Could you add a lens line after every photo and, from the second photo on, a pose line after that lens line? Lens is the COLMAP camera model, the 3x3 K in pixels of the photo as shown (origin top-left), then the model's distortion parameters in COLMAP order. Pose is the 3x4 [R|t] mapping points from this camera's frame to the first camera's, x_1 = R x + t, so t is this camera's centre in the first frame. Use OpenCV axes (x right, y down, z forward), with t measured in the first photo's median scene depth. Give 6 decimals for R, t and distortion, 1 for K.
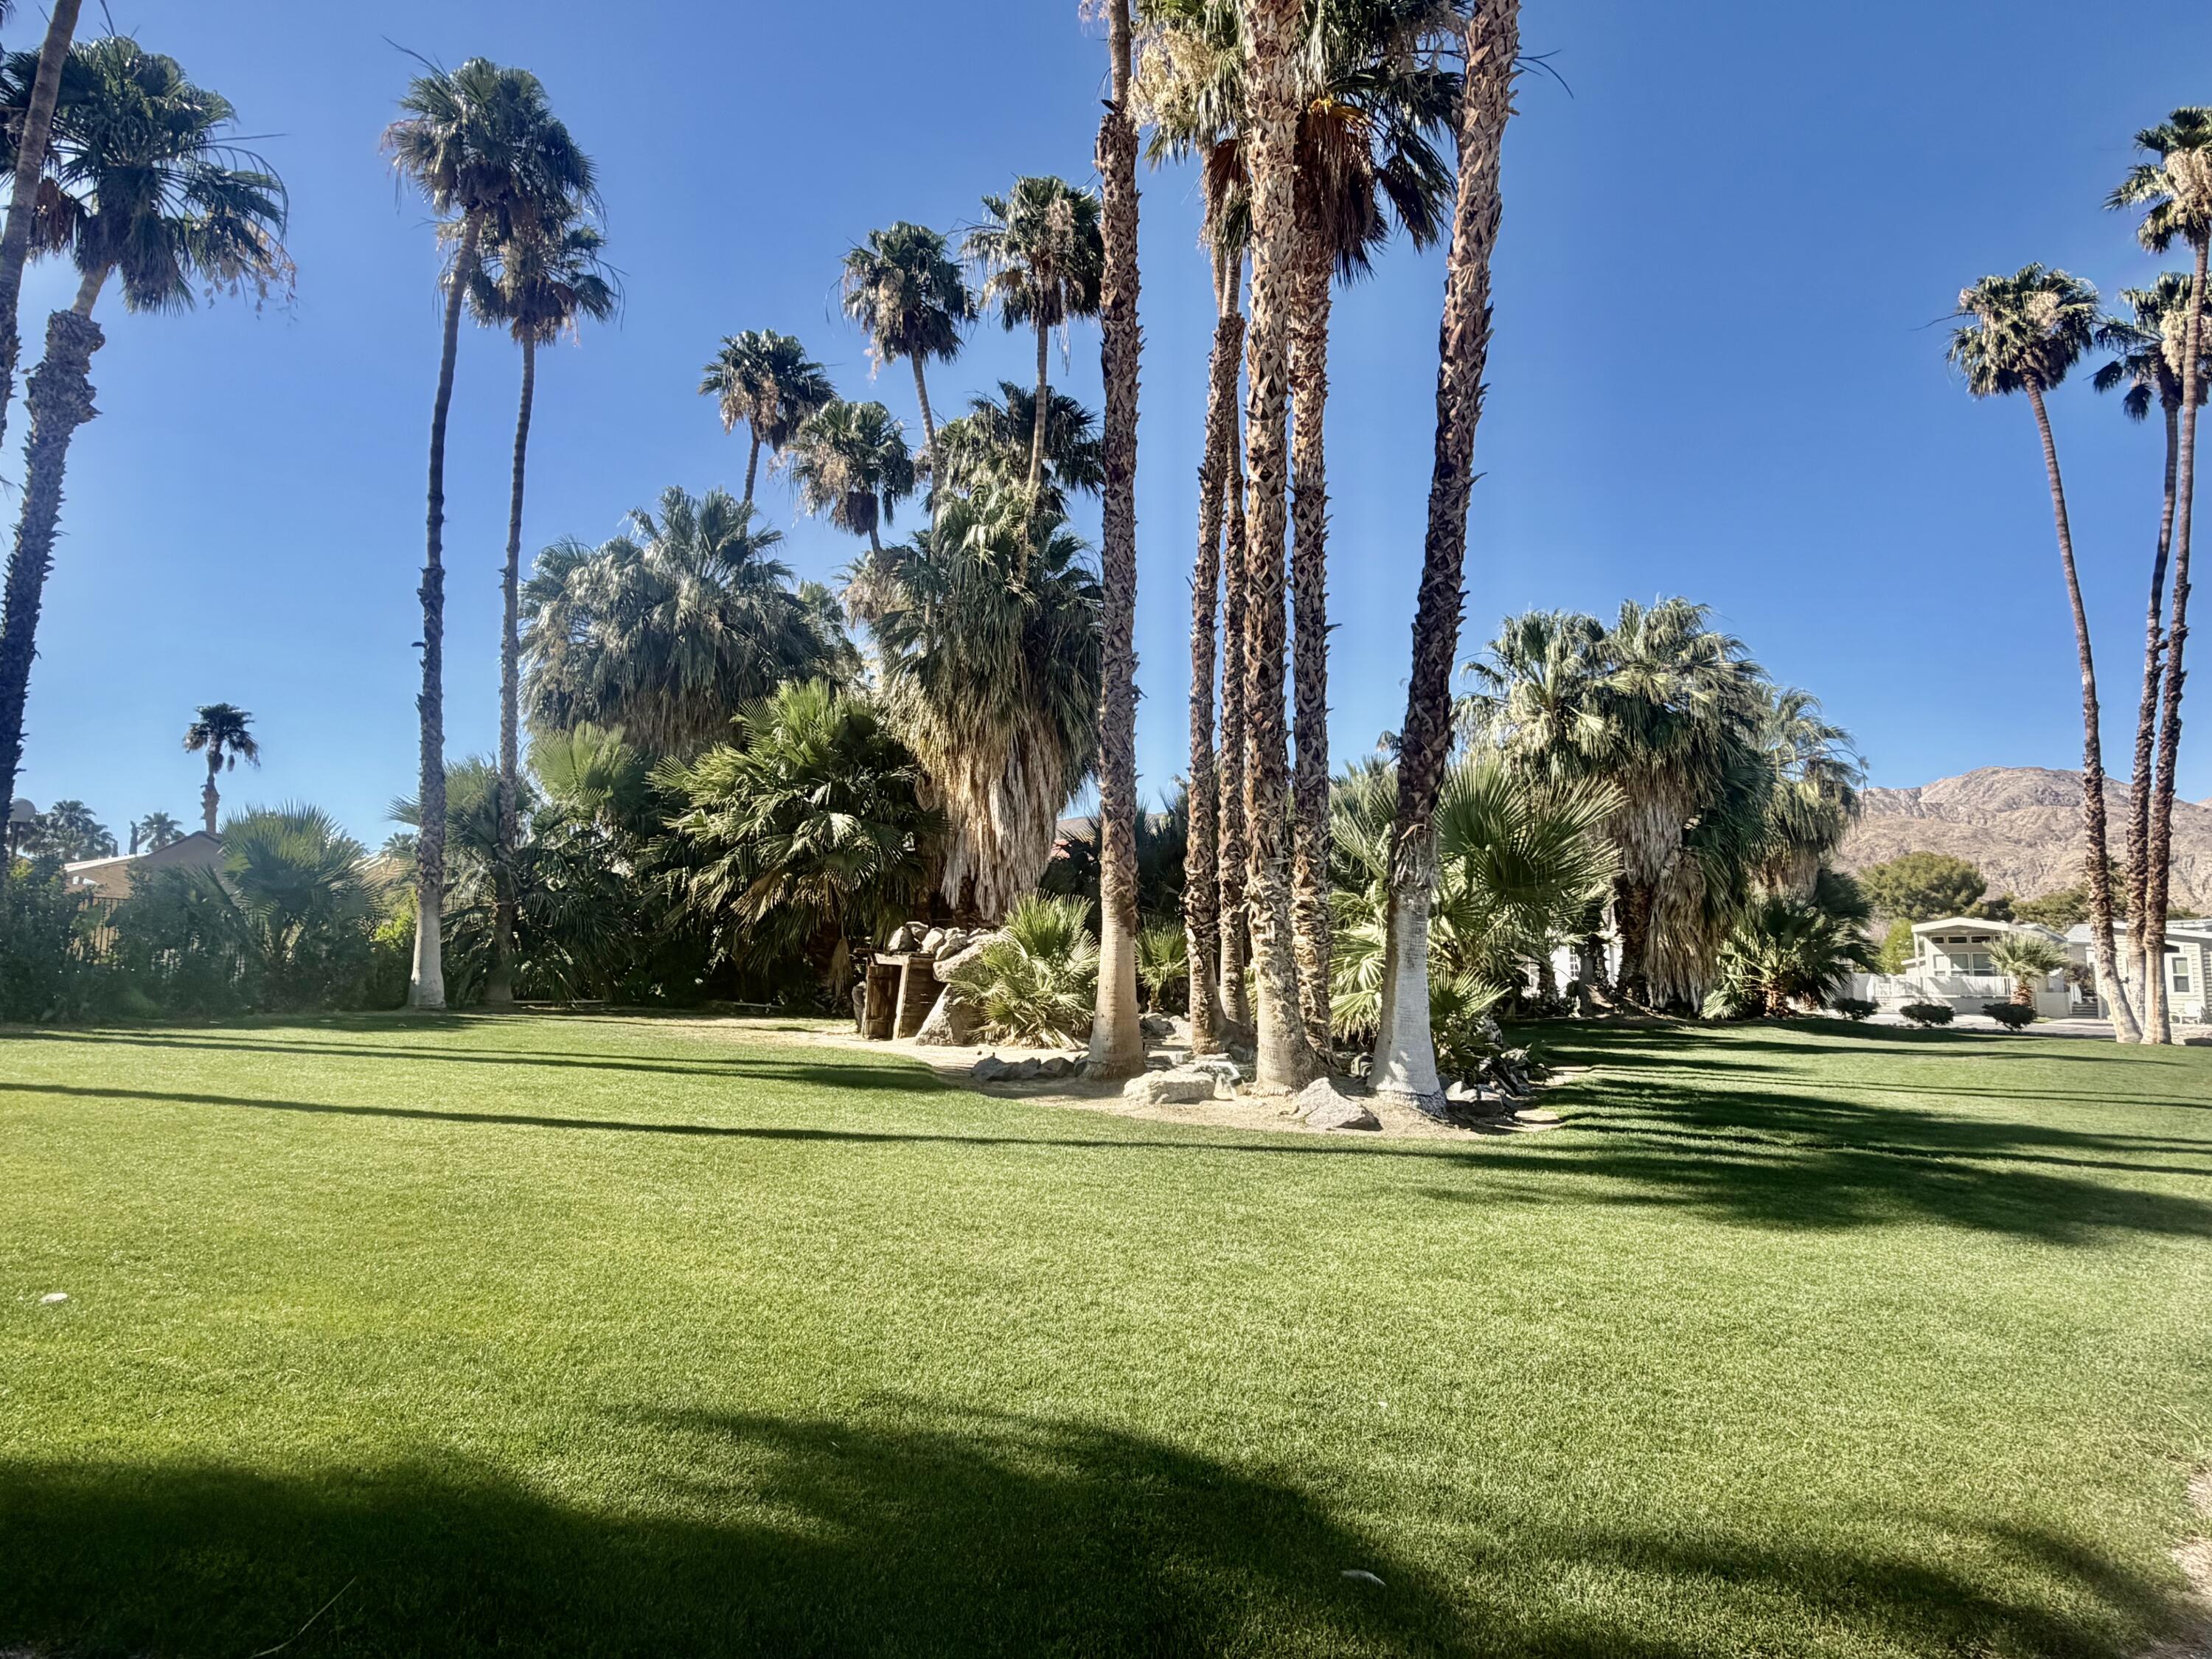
lens RADIAL K [[1270.9, 0, 1105.7], [0, 1270.9, 831.8], [0, 0, 1]] dist [-0.002233, 0.001454]
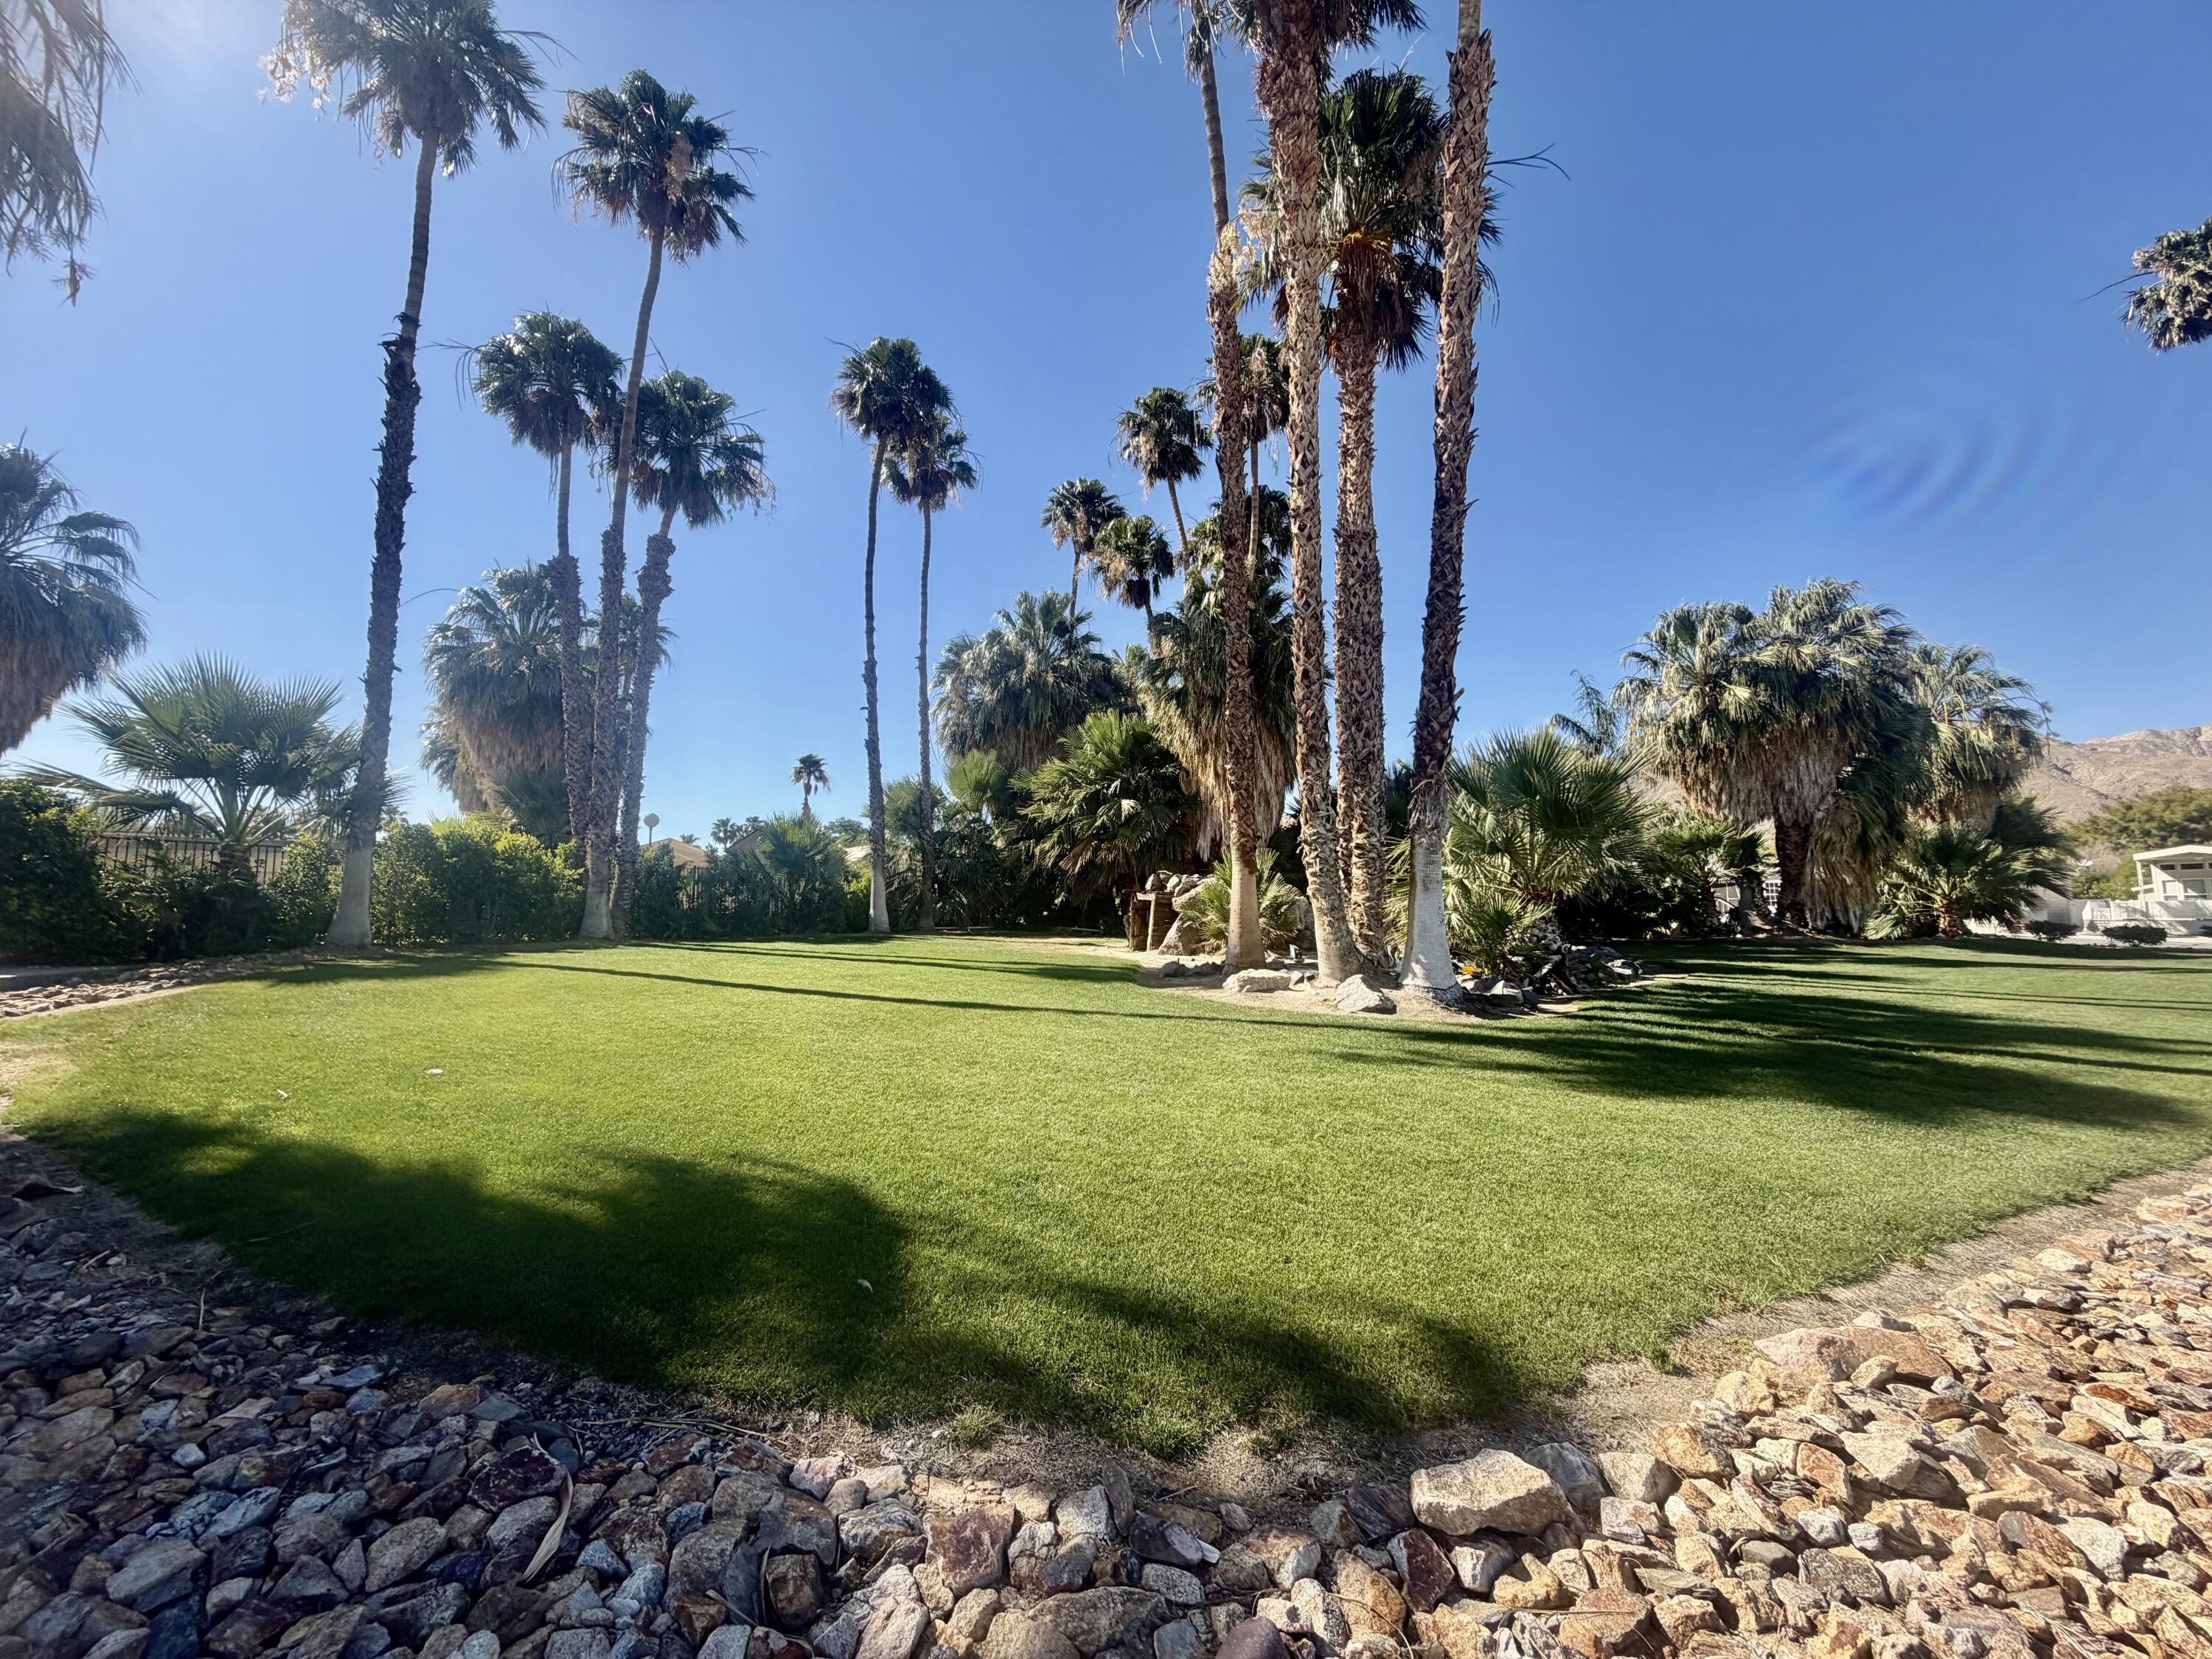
lens RADIAL K [[886.6, 0, 1104.9], [0, 886.6, 830.1], [0, 0, 1]] dist [-0.000452, 0.000408]
pose [[0.947398, -0.040255, -0.317518, 0.102620], [0.046358, 0.998857, 0.011687, 0.008940], [0.316684, -0.025791, 0.948180, 0.017908]]
